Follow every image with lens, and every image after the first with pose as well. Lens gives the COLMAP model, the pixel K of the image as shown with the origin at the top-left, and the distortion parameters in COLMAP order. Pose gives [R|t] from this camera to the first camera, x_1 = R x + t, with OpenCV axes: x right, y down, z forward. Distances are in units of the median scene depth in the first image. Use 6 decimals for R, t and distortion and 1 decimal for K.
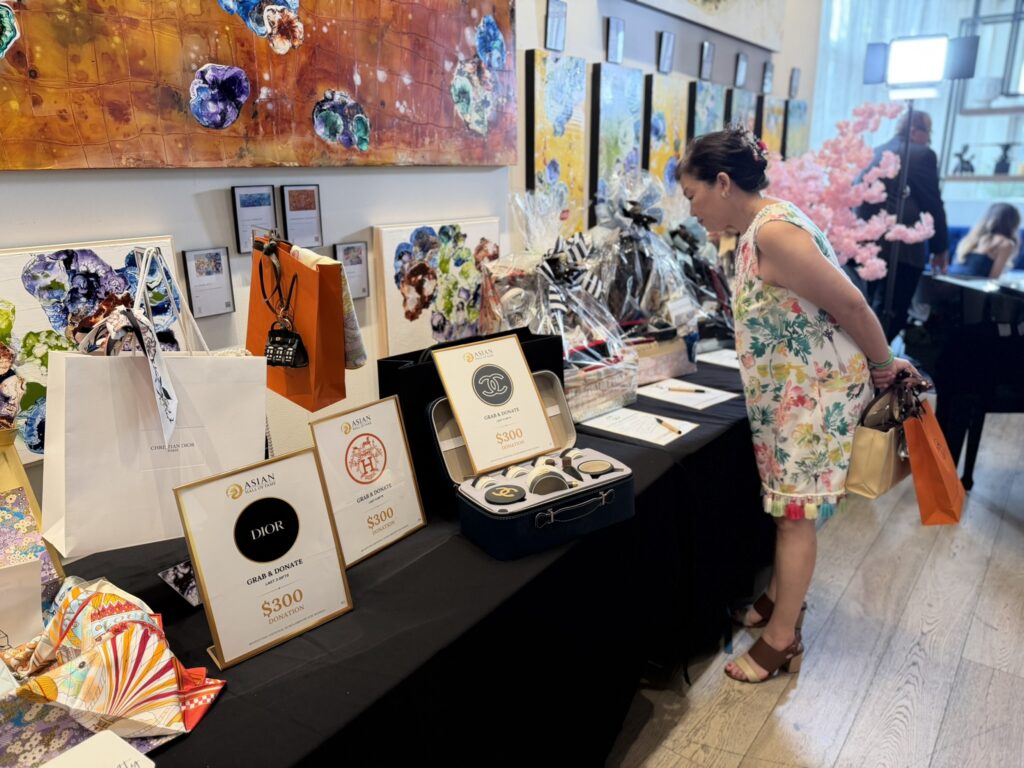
lens RADIAL K [[716.2, 0, 509.3], [0, 716.2, 381.4], [0, 0, 1]] dist [-0.000380, -0.007055]
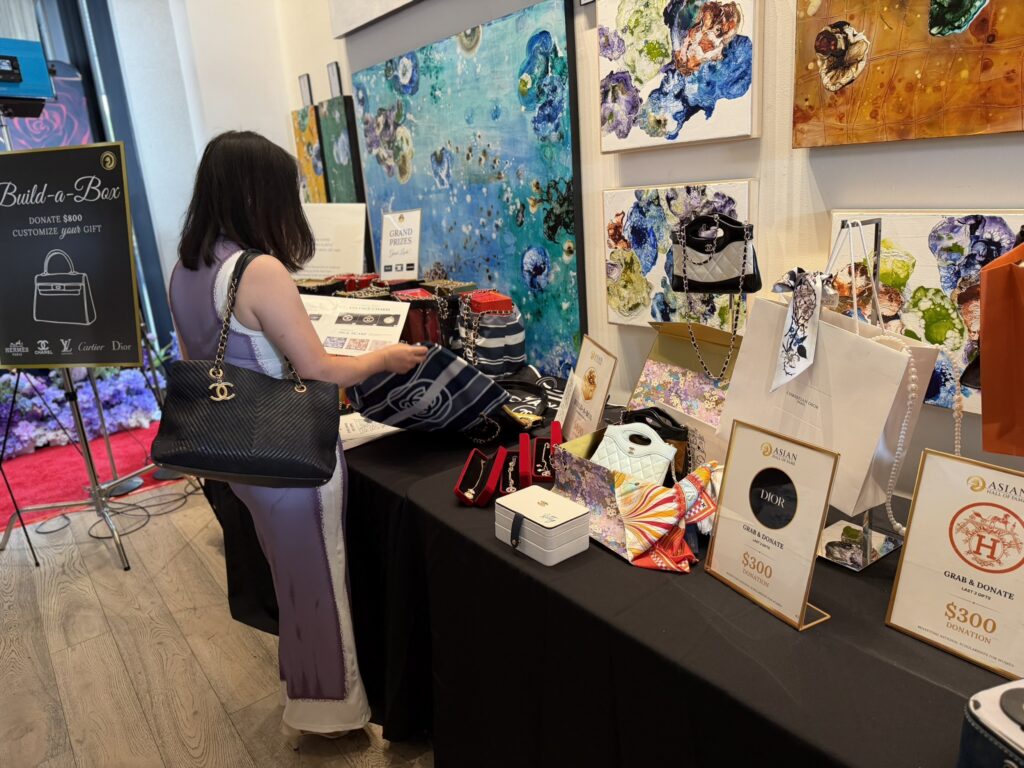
lens RADIAL K [[716.2, 0, 509.3], [0, 716.2, 381.4], [0, 0, 1]] dist [-0.000380, -0.007055]
pose [[-0.249744, 0.301694, -0.920113, 0.546357], [-0.204864, 0.912251, 0.354722, -0.196251], [0.946392, 0.277088, -0.166023, 0.623091]]
